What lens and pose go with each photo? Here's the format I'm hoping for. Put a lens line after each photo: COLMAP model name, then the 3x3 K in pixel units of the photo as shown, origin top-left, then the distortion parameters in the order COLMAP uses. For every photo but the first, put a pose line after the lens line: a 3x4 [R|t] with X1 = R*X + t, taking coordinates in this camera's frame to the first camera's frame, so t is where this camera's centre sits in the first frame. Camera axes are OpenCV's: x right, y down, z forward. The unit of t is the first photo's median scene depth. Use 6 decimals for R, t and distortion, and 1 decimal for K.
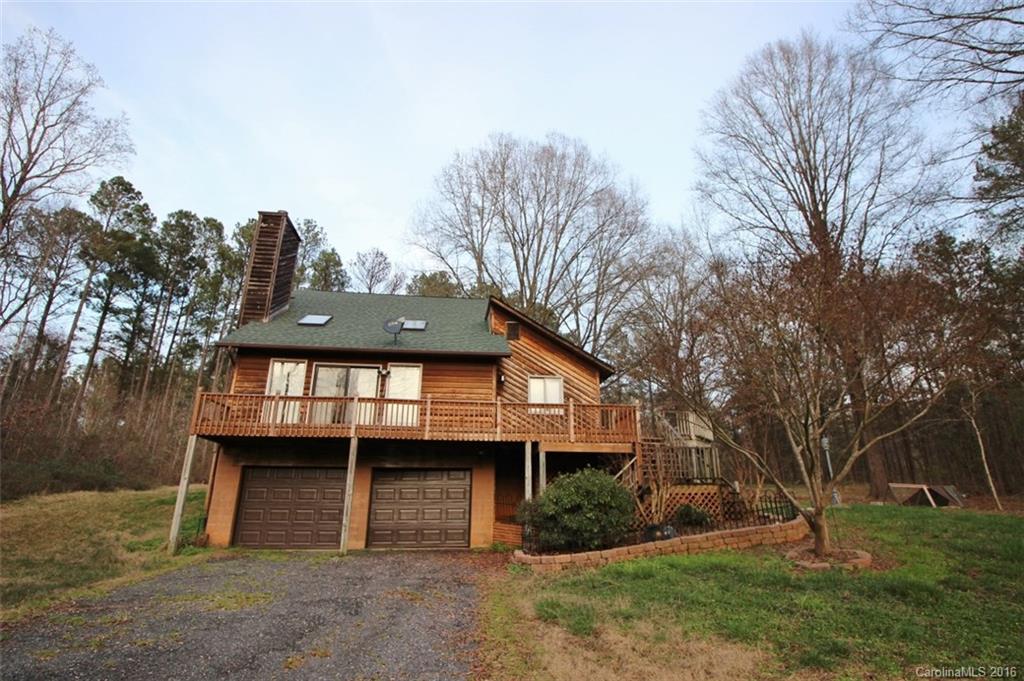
lens RADIAL K [[515.1, 0, 516.3], [0, 515.1, 334.8], [0, 0, 1]] dist [-0.003490, -0.007731]
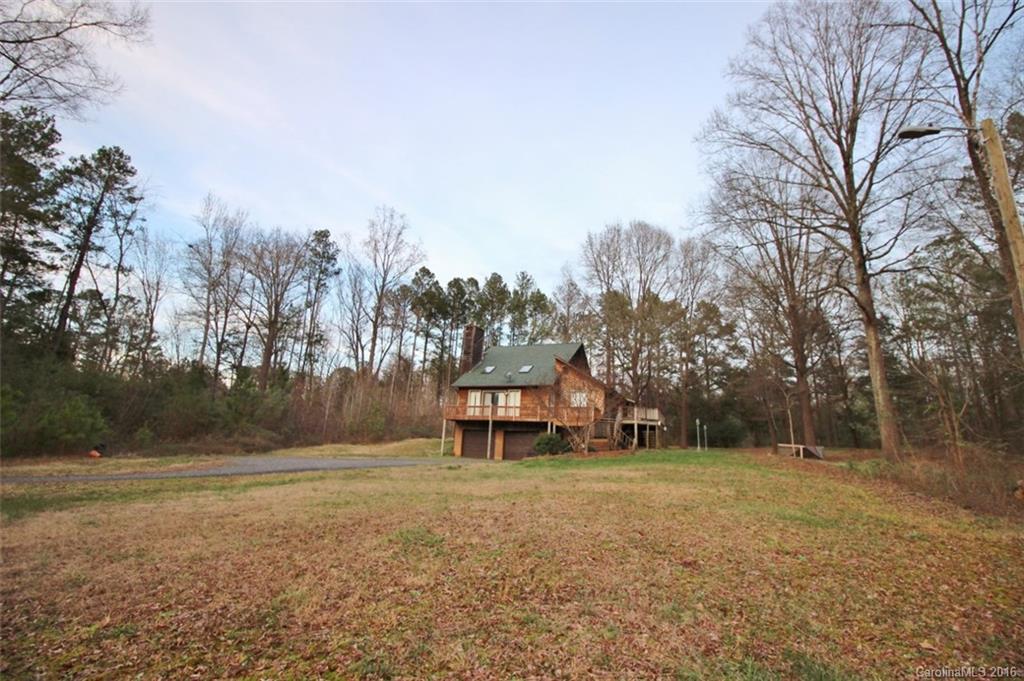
lens RADIAL K [[470.3, 0, 517.8], [0, 470.3, 338.7], [0, 0, 1]] dist [-0.000758, 0.000192]
pose [[0.873394, -0.080143, -0.480375, 0.837611], [0.109608, 0.993409, 0.033549, -0.244720], [0.474520, -0.081955, 0.876421, -0.894857]]
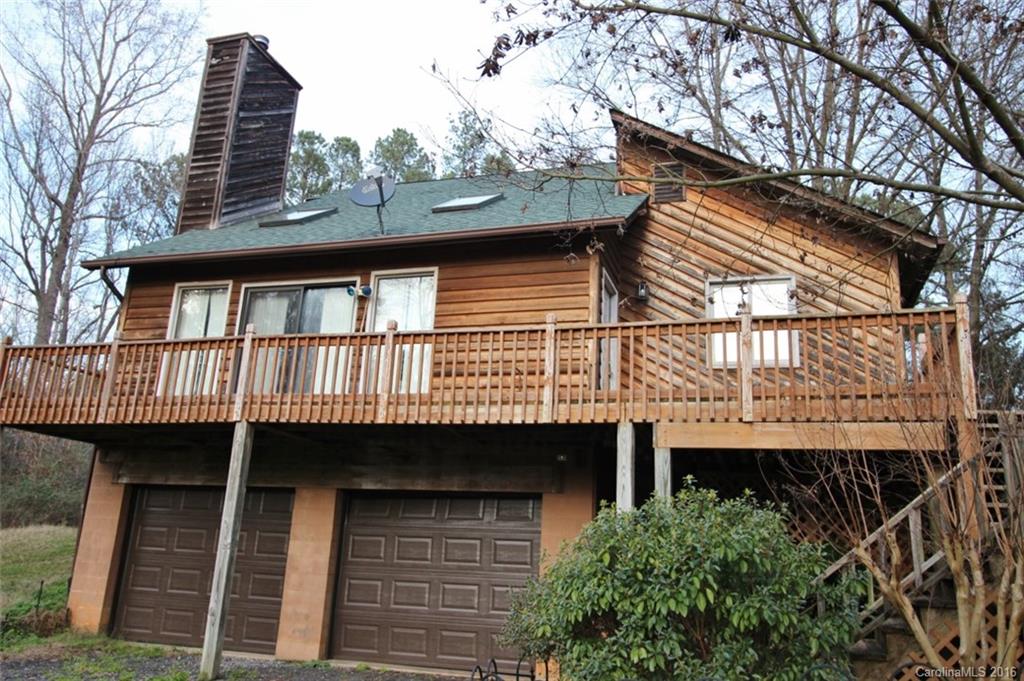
lens RADIAL K [[807.0, 0, 511.1], [0, 807.0, 331.6], [0, 0, 1]] dist [0.005048, 0.002587]
pose [[0.904877, -0.073442, -0.419289, 0.157184], [0.092706, 0.995361, 0.025725, 0.092100], [0.415455, -0.062149, 0.907488, 0.338779]]
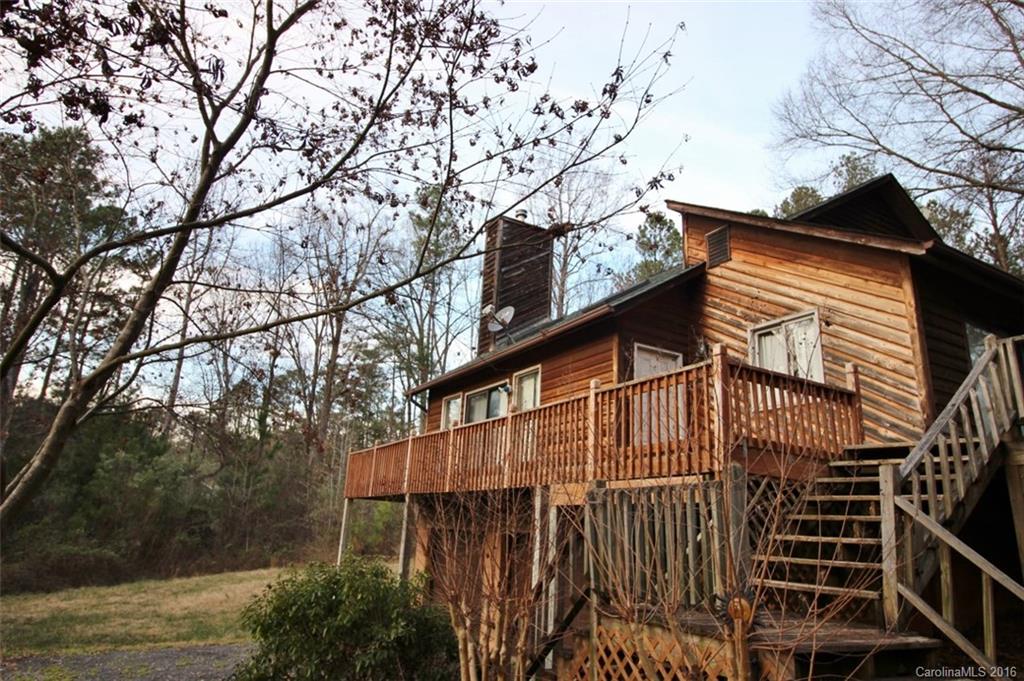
lens RADIAL K [[634.9, 0, 519.6], [0, 634.9, 332.5], [0, 0, 1]] dist [0.009713, -0.005393]
pose [[0.398471, -0.255172, -0.880970, 0.452971], [0.255917, 0.953304, -0.160369, 0.124644], [0.880754, -0.161553, 0.445167, 0.581942]]
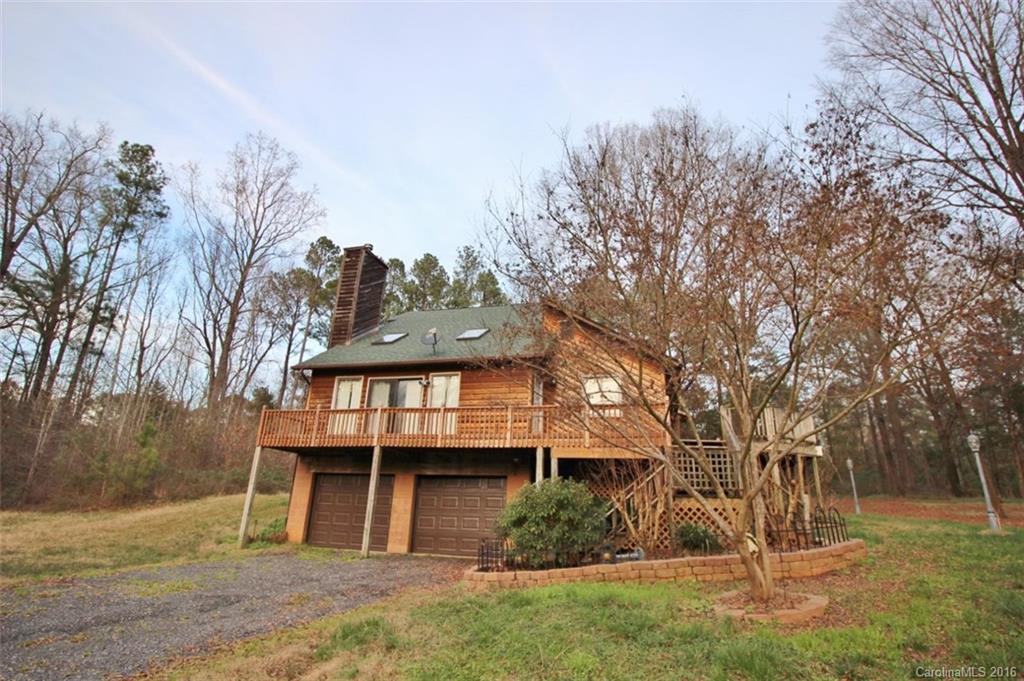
lens RADIAL K [[515.1, 0, 513.5], [0, 515.1, 333.6], [0, 0, 1]] dist [-0.003490, -0.007731]
pose [[0.919520, -0.100202, -0.380055, 0.277027], [0.094444, 0.994956, -0.033820, 0.023361], [0.381527, -0.004796, 0.924345, 0.096009]]
